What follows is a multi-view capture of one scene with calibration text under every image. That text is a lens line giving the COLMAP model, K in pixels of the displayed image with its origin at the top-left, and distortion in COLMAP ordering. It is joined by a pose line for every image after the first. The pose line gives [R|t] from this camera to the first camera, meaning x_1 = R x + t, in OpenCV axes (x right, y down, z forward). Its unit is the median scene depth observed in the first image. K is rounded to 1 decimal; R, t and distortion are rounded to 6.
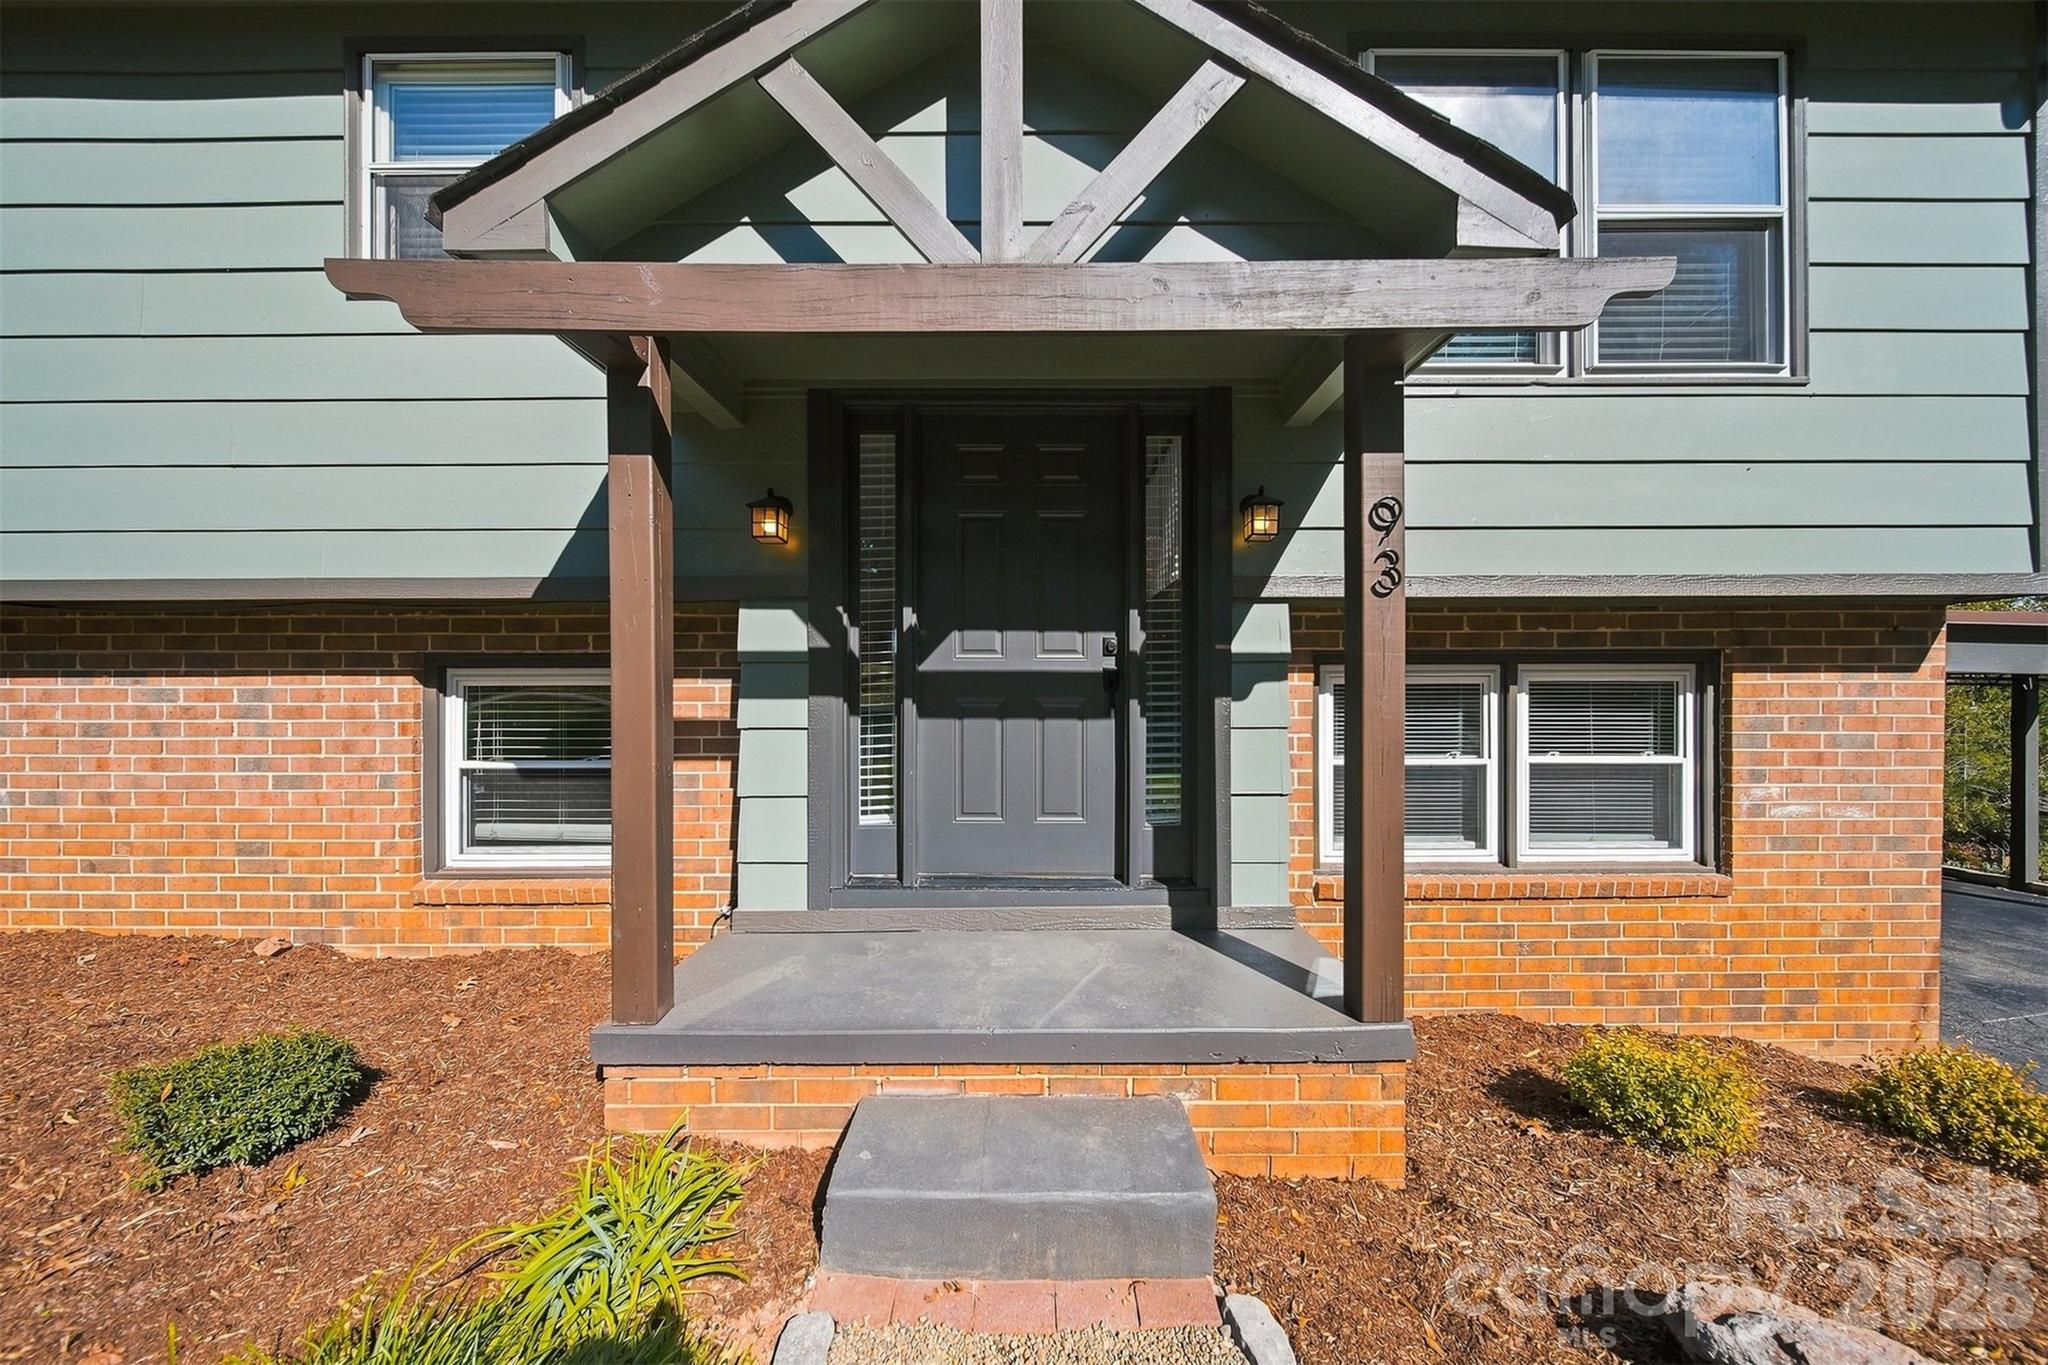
lens RADIAL K [[778.7, 0, 1026.1], [0, 778.7, 725.4], [0, 0, 1]] dist [-0.013647, 0.000067]
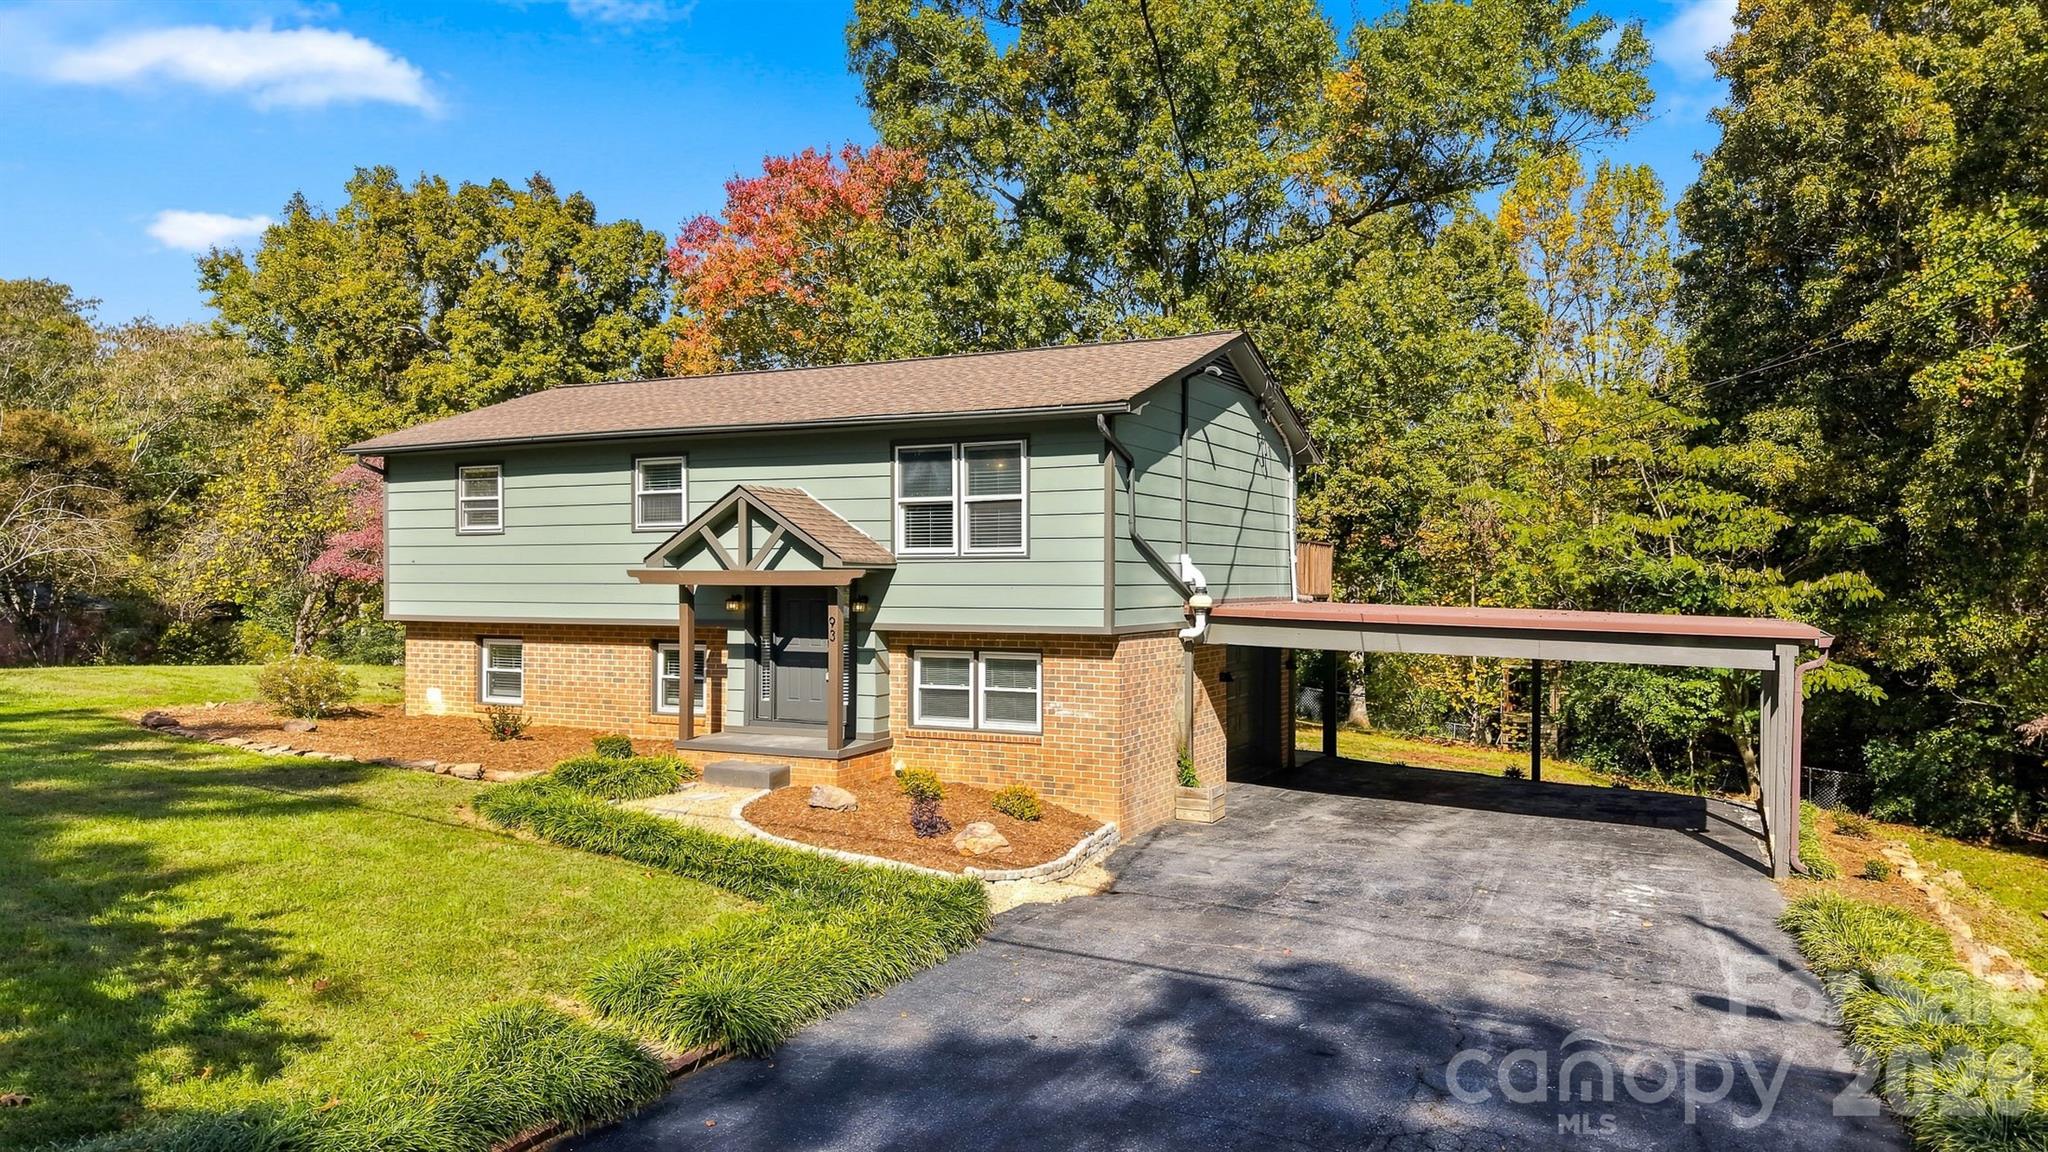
lens RADIAL K [[1351.2, 0, 1024.0], [0, 1351.2, 576.0], [0, 0, 1]] dist [0.006481, 0.000754]
pose [[0.895926, 0.003962, -0.444185, 2.881320], [-0.011537, 0.999830, -0.014351, -0.278560], [0.444053, 0.017982, 0.895820, -3.107042]]
